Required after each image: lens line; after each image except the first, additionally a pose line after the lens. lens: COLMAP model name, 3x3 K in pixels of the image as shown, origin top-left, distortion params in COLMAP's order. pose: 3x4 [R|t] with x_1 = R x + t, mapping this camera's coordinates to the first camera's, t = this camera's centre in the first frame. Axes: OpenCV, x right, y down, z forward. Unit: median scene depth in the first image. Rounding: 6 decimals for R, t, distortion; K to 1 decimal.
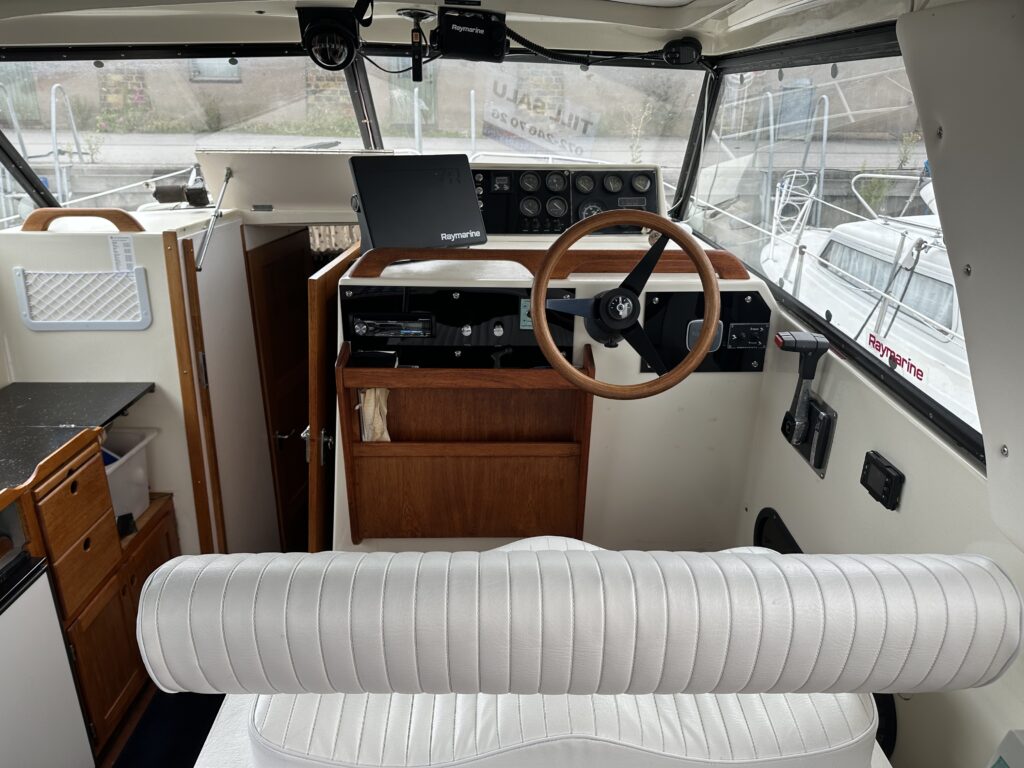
lens RADIAL K [[729.2, 0, 518.3], [0, 729.2, 381.2], [0, 0, 1]] dist [0.069853, -0.109384]
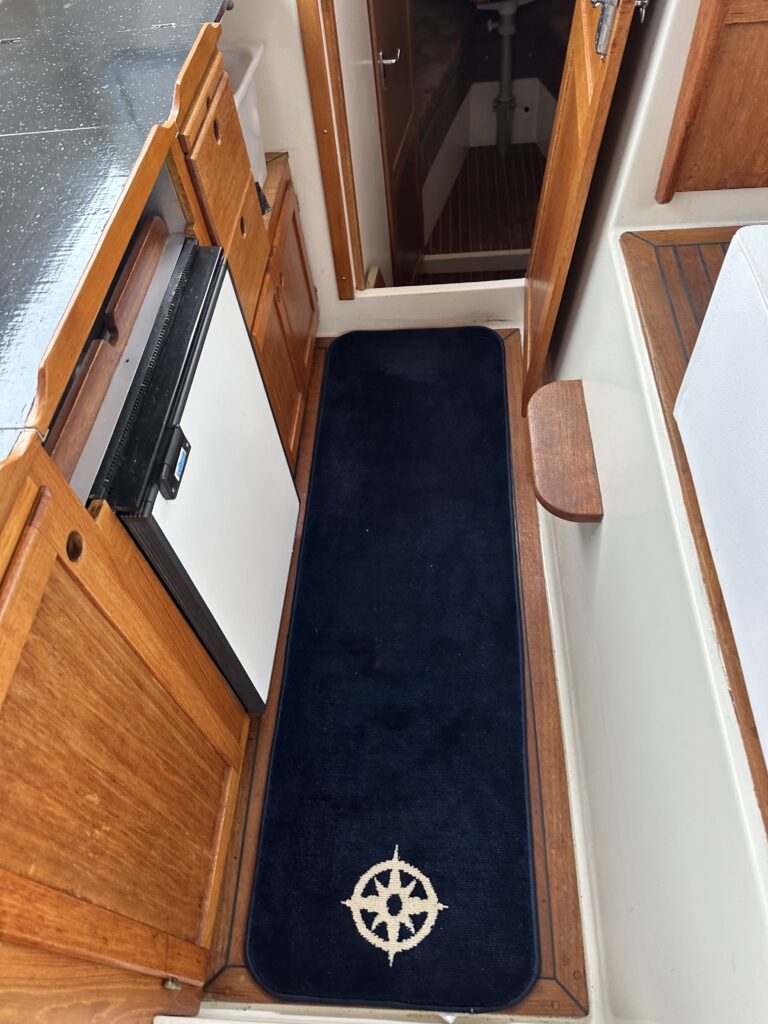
lens RADIAL K [[723.6, 0, 389.3], [0, 723.6, 524.1], [0, 0, 1]] dist [0.082563, -0.115703]
pose [[0.993754, -0.015706, -0.110486, -0.370468], [0.074524, 0.830335, 0.552259, 0.083003], [0.083066, -0.557044, 0.826319, 0.289444]]
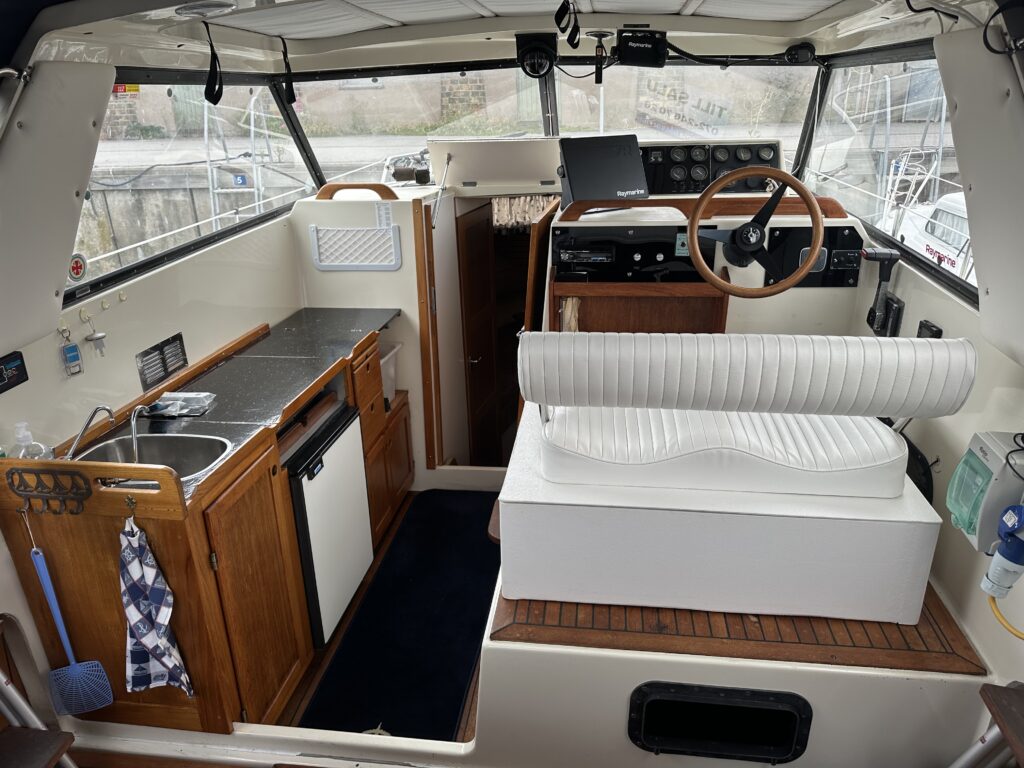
lens RADIAL K [[720.0, 0, 511.8], [0, 720.0, 391.3], [0, 0, 1]] dist [0.054488, -0.107464]
pose [[0.987824, 0.021213, -0.154125, -0.079017], [-0.017765, 0.999561, 0.023715, 0.144775], [0.154561, -0.020688, 0.987767, -0.391192]]
